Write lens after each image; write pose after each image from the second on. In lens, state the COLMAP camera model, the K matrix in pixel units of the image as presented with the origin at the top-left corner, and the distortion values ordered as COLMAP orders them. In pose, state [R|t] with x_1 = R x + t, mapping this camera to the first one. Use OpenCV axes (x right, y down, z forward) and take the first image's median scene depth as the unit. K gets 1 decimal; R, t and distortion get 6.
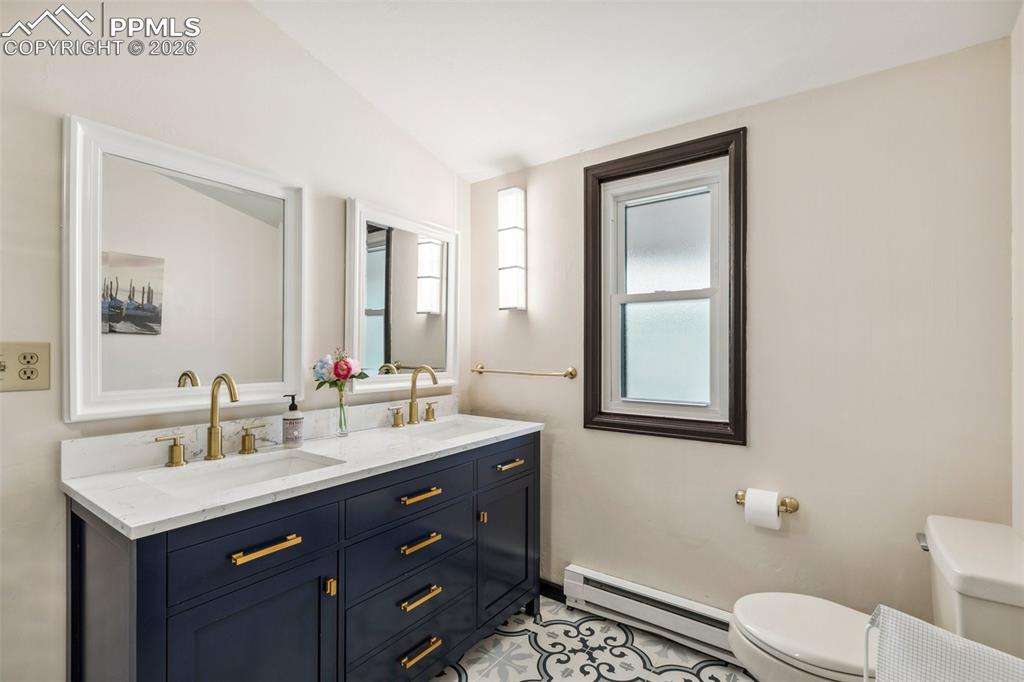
lens RADIAL K [[463.6, 0, 511.9], [0, 463.6, 345.8], [0, 0, 1]] dist [0.001261, 0.000262]
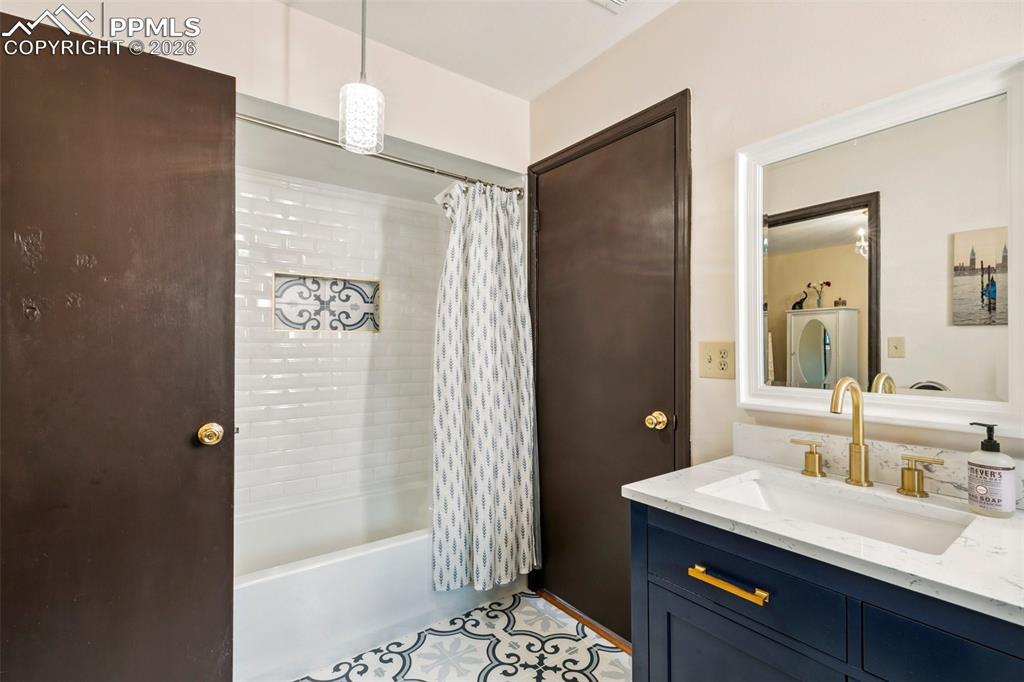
lens RADIAL K [[463.6, 0, 511.4], [0, 463.6, 346.6], [0, 0, 1]] dist [0.001261, 0.000262]
pose [[-0.300524, -0.004491, -0.953764, 0.295023], [0.003492, 0.999977, -0.005809, 0.010246], [0.953768, -0.005076, -0.300502, 0.668963]]
